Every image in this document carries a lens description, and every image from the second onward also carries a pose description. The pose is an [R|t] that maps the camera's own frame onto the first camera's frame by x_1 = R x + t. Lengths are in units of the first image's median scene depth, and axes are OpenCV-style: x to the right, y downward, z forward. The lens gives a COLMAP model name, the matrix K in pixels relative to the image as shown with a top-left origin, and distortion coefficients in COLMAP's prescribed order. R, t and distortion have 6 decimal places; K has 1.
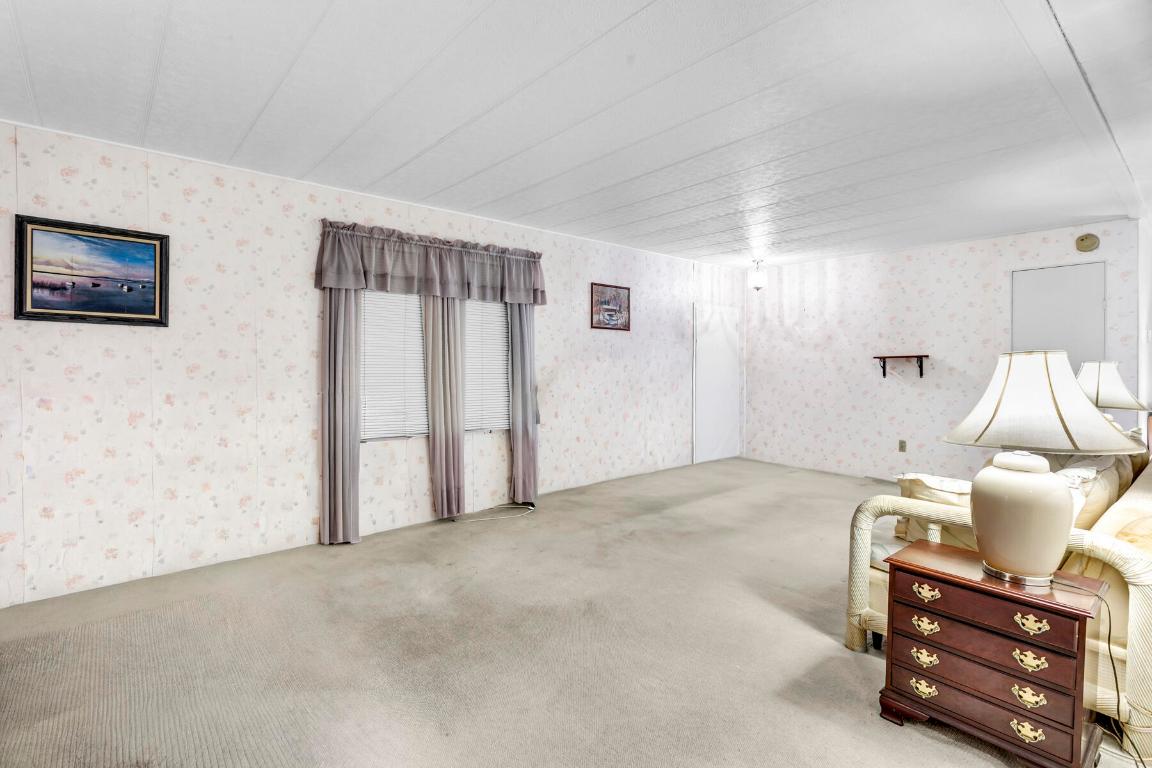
lens RADIAL K [[555.7, 0, 577.5], [0, 555.7, 383.3], [0, 0, 1]] dist [-0.003182, 0.004651]
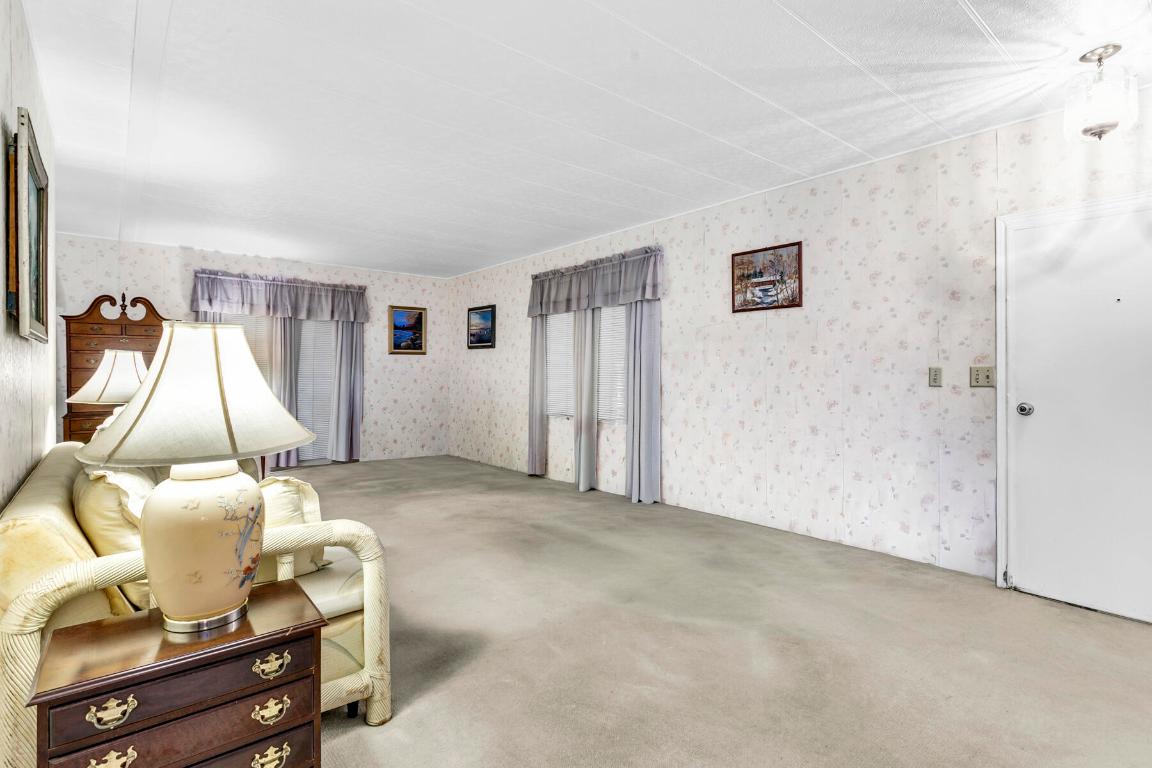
lens RADIAL K [[555.7, 0, 568.1], [0, 555.7, 372.1], [0, 0, 1]] dist [-0.003182, 0.004651]
pose [[-0.018377, 0.003787, -0.999824, 0.870779], [-0.020337, 0.999785, 0.004161, -0.015936], [0.999624, 0.020410, -0.018296, 0.847293]]
